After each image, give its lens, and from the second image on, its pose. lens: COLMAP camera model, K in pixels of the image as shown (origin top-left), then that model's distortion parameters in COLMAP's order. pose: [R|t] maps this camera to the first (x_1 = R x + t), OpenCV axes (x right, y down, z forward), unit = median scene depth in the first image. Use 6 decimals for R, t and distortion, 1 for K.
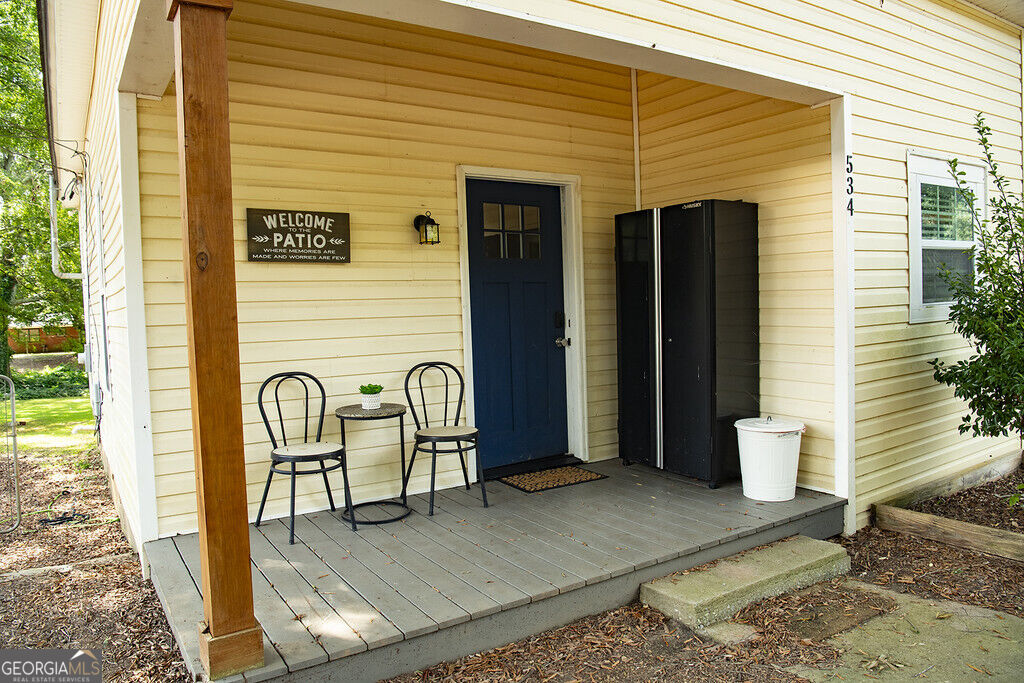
lens RADIAL K [[702.7, 0, 509.5], [0, 702.7, 351.2], [0, 0, 1]] dist [-0.072206, 0.016378]
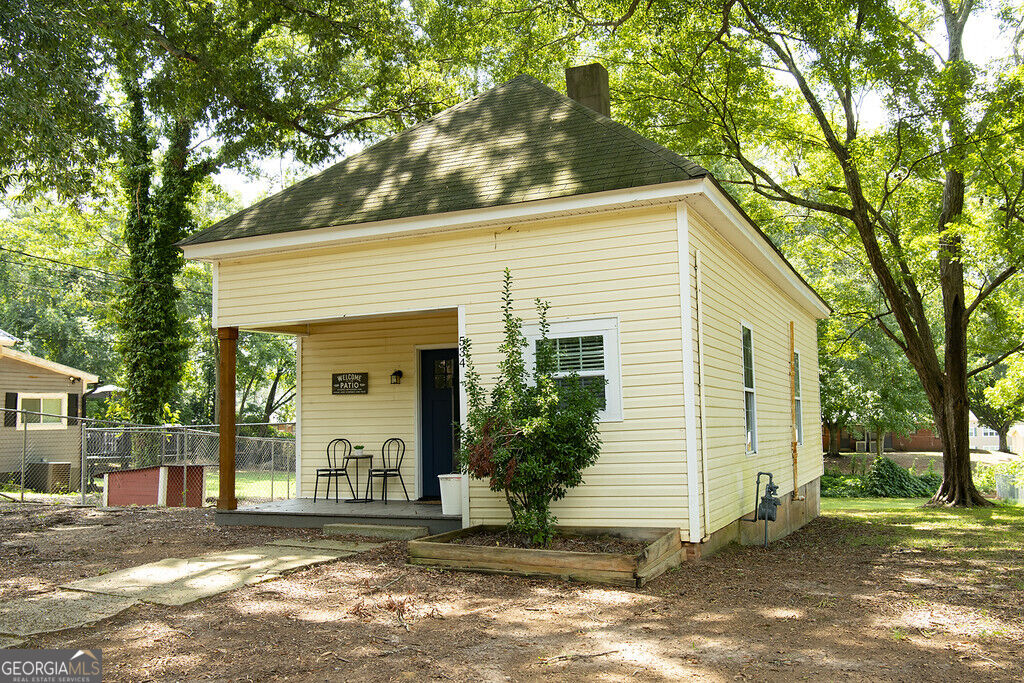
lens RADIAL K [[903.9, 0, 515.1], [0, 903.9, 345.0], [0, 0, 1]] dist [-0.058034, -0.004416]
pose [[0.557222, -0.053163, -0.828660, 2.480344], [-0.053234, 0.993608, -0.099543, -0.014389], [0.828655, 0.099580, 0.550831, -0.257074]]
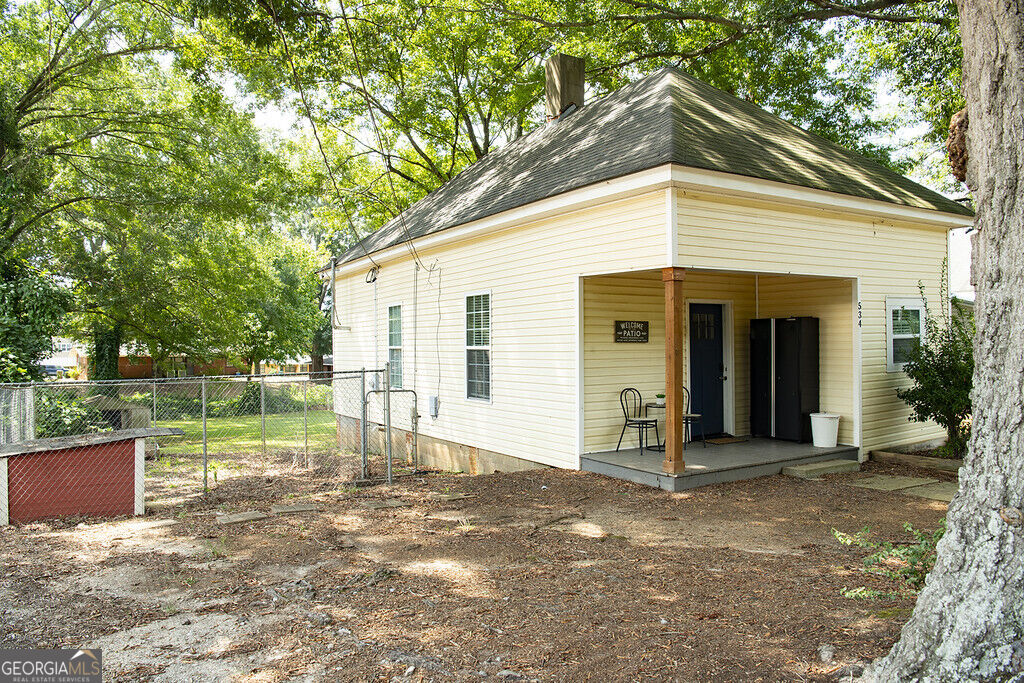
lens RADIAL K [[702.7, 0, 511.3], [0, 702.7, 354.5], [0, 0, 1]] dist [-0.072206, 0.016378]
pose [[0.999621, 0.019342, -0.019588, -0.624070], [-0.020289, 0.998575, -0.049360, 0.038372], [0.018605, 0.049739, 0.998589, -1.320196]]
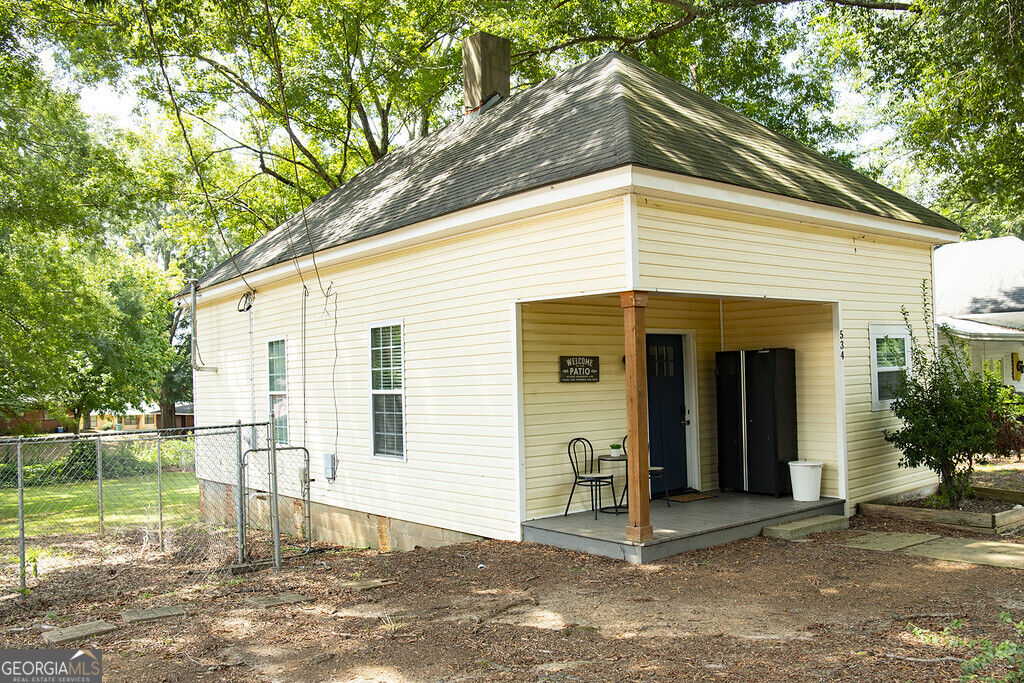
lens RADIAL K [[835.1, 0, 542.9], [0, 835.1, 378.6], [0, 0, 1]] dist [-0.045404, 0.011122]
pose [[0.990700, 0.001893, 0.136051, -0.679465], [0.007741, 0.997499, -0.070250, 0.025419], [-0.135844, 0.070650, 0.988208, -1.234683]]
